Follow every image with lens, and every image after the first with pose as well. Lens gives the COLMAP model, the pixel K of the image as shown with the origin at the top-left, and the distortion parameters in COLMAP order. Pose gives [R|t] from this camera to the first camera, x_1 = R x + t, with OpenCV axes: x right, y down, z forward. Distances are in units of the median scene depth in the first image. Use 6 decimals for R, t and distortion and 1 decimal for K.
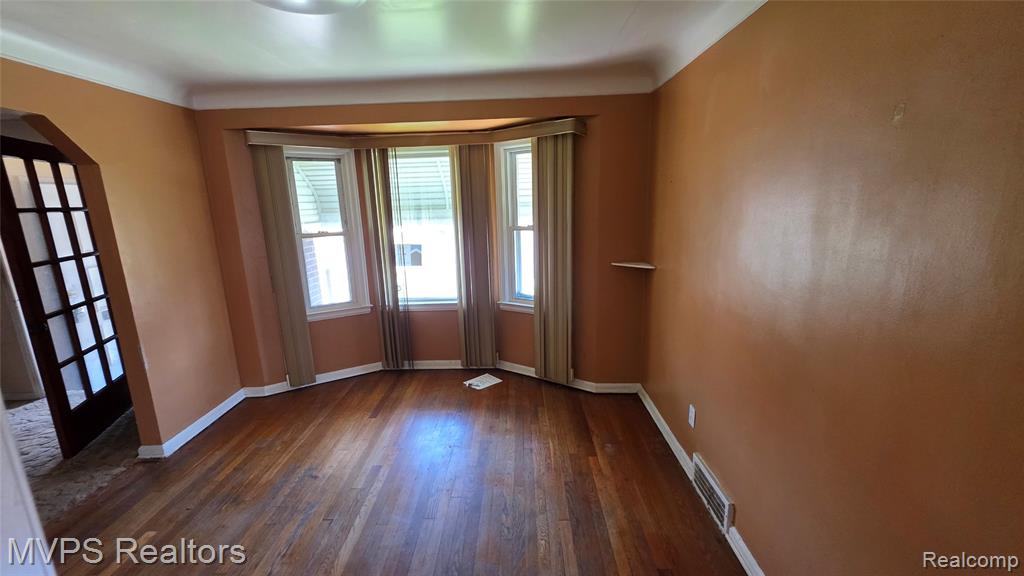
lens RADIAL K [[412.8, 0, 505.4], [0, 412.8, 287.6], [0, 0, 1]] dist [-0.002252, -0.000114]
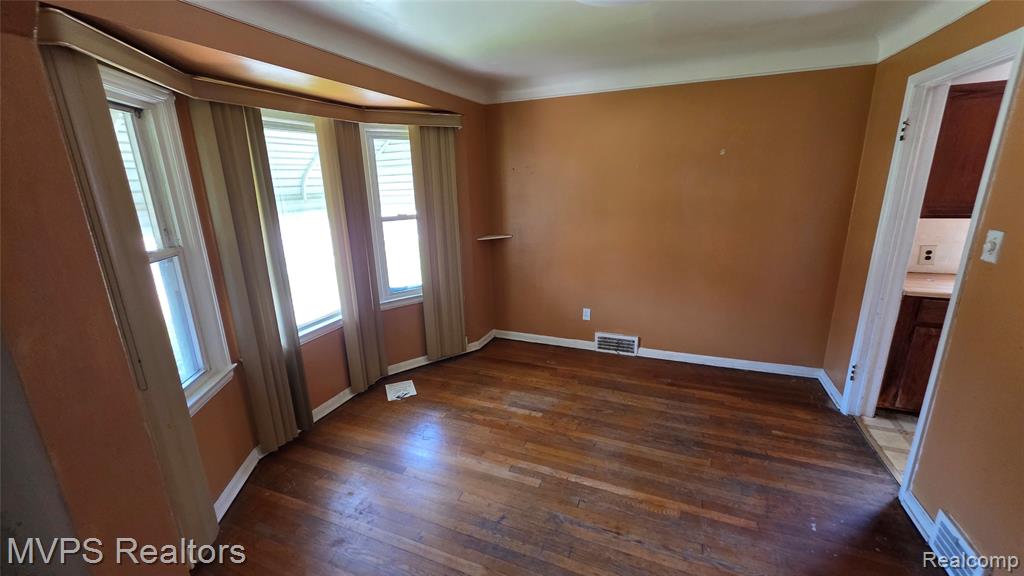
lens RADIAL K [[412.8, 0, 505.4], [0, 412.8, 288.5], [0, 0, 1]] dist [-0.002252, -0.000114]
pose [[0.349512, -0.222140, 0.910217, -0.811249], [0.216606, 0.964327, 0.152172, -0.080676], [-0.911550, 0.143972, 0.385161, 0.443758]]
